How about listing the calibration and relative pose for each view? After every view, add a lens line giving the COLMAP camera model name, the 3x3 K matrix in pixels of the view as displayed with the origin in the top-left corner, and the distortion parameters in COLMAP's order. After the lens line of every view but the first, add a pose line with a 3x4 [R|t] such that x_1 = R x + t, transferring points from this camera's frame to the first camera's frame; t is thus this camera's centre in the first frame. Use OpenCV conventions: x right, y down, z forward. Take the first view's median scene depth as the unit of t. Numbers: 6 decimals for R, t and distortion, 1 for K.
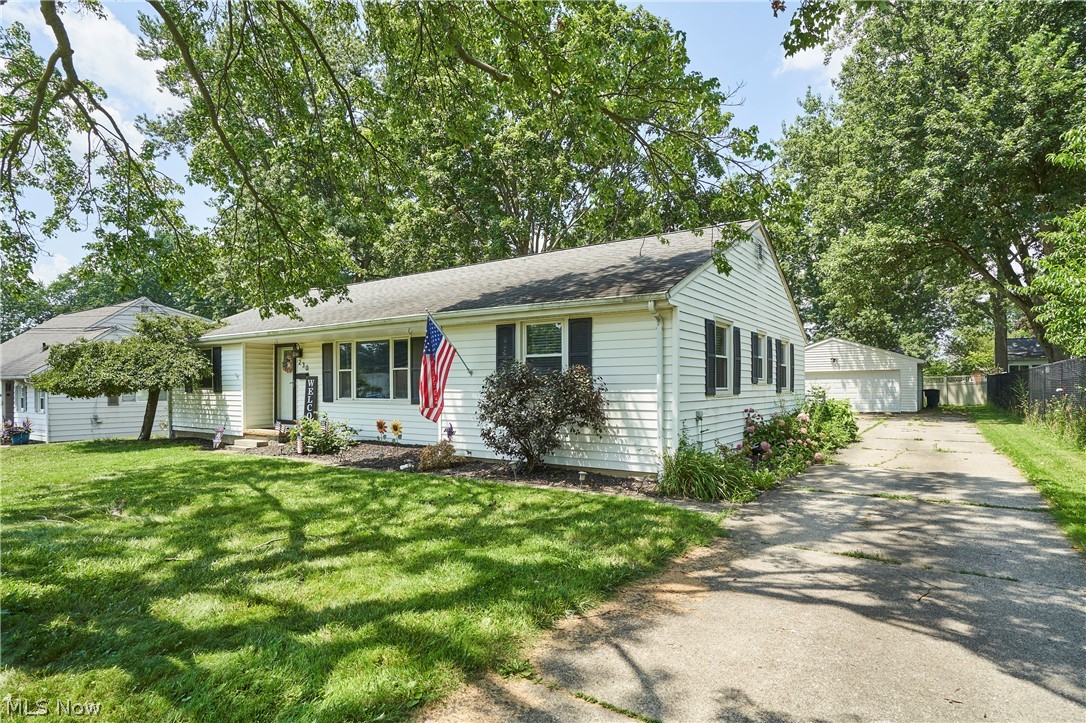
lens RADIAL K [[587.5, 0, 541.3], [0, 587.5, 370.2], [0, 0, 1]] dist [-0.014564, 0.000475]
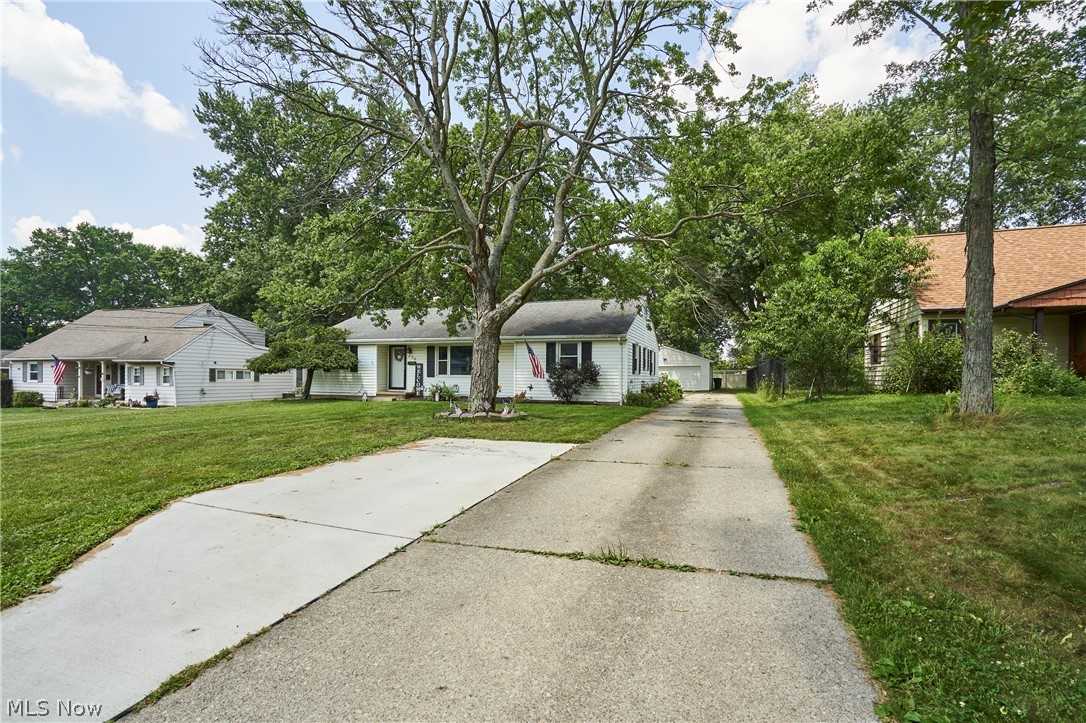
lens RADIAL K [[499.5, 0, 545.2], [0, 499.5, 364.1], [0, 0, 1]] dist [0.000157, 0.000971]
pose [[0.968526, 0.016580, 0.248359, -0.382863], [-0.016869, 0.999857, -0.000965, 0.007095], [-0.248339, -0.003255, 0.968668, -0.612968]]
